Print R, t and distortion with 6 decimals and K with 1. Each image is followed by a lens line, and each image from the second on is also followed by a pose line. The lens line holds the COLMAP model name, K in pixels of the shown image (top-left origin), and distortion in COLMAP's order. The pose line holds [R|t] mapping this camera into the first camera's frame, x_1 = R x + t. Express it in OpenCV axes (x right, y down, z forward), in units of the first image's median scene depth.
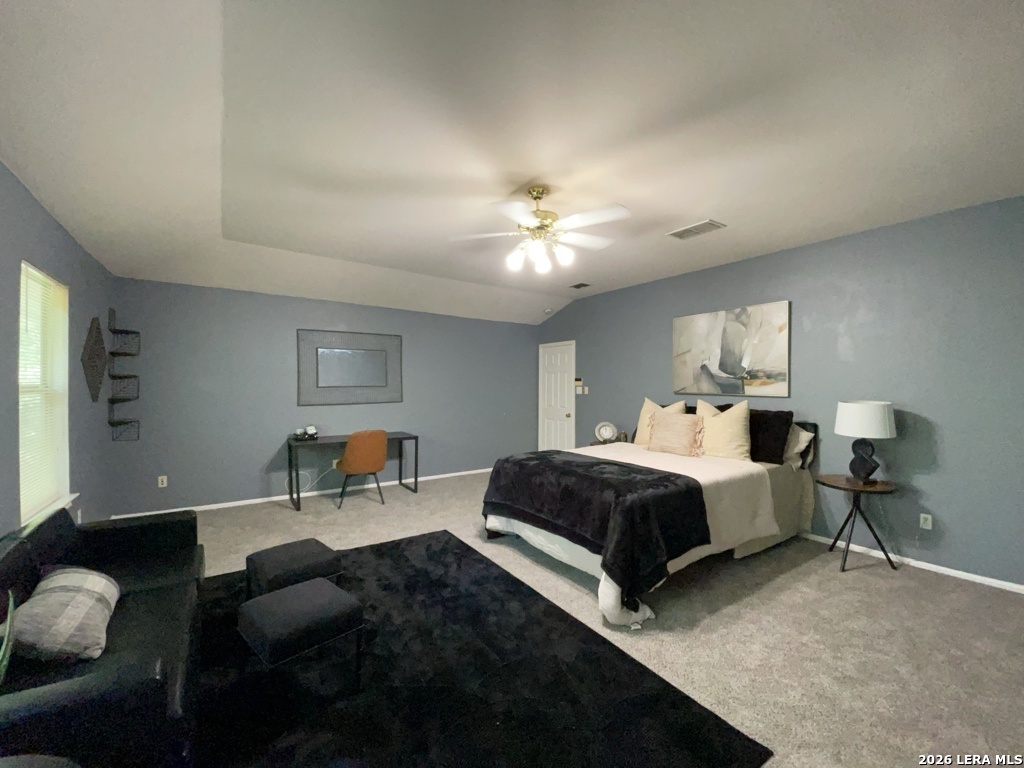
lens RADIAL K [[410.6, 0, 512.0], [0, 410.6, 384.0], [0, 0, 1]] dist [0.020688, -0.021582]
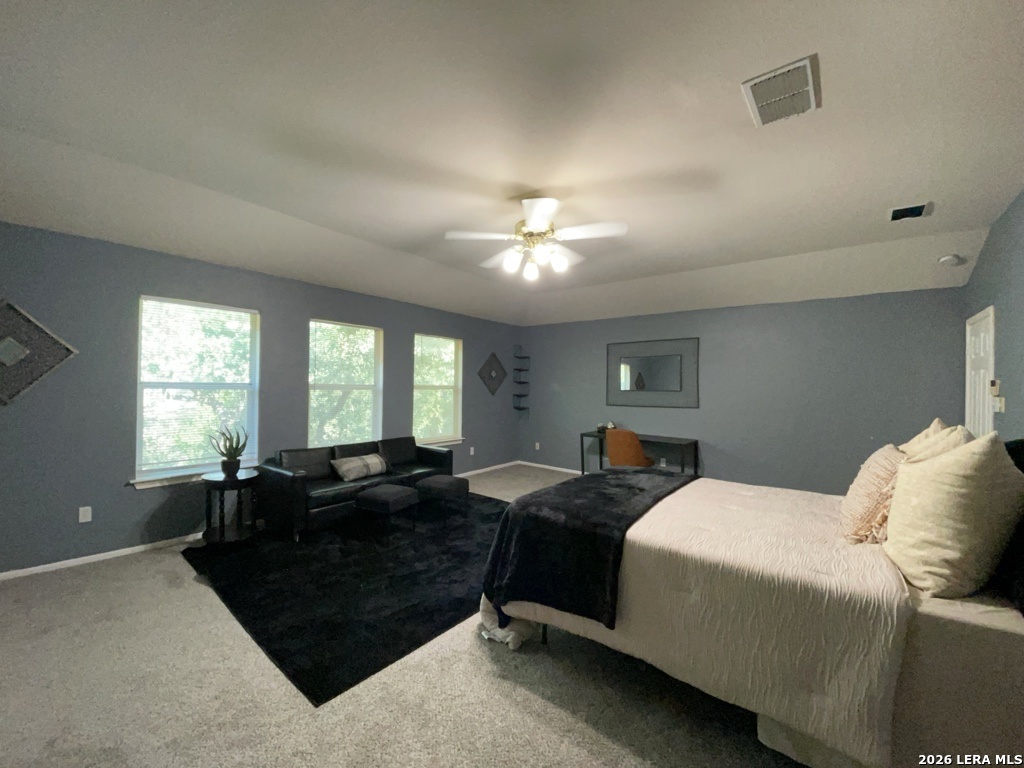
lens RADIAL K [[410.6, 0, 512.0], [0, 410.6, 384.0], [0, 0, 1]] dist [0.020688, -0.021582]
pose [[0.283283, -0.006086, -0.959017, 0.682165], [-0.013827, 0.999850, -0.010430, 0.006635], [0.958937, 0.016215, 0.283156, 0.424035]]
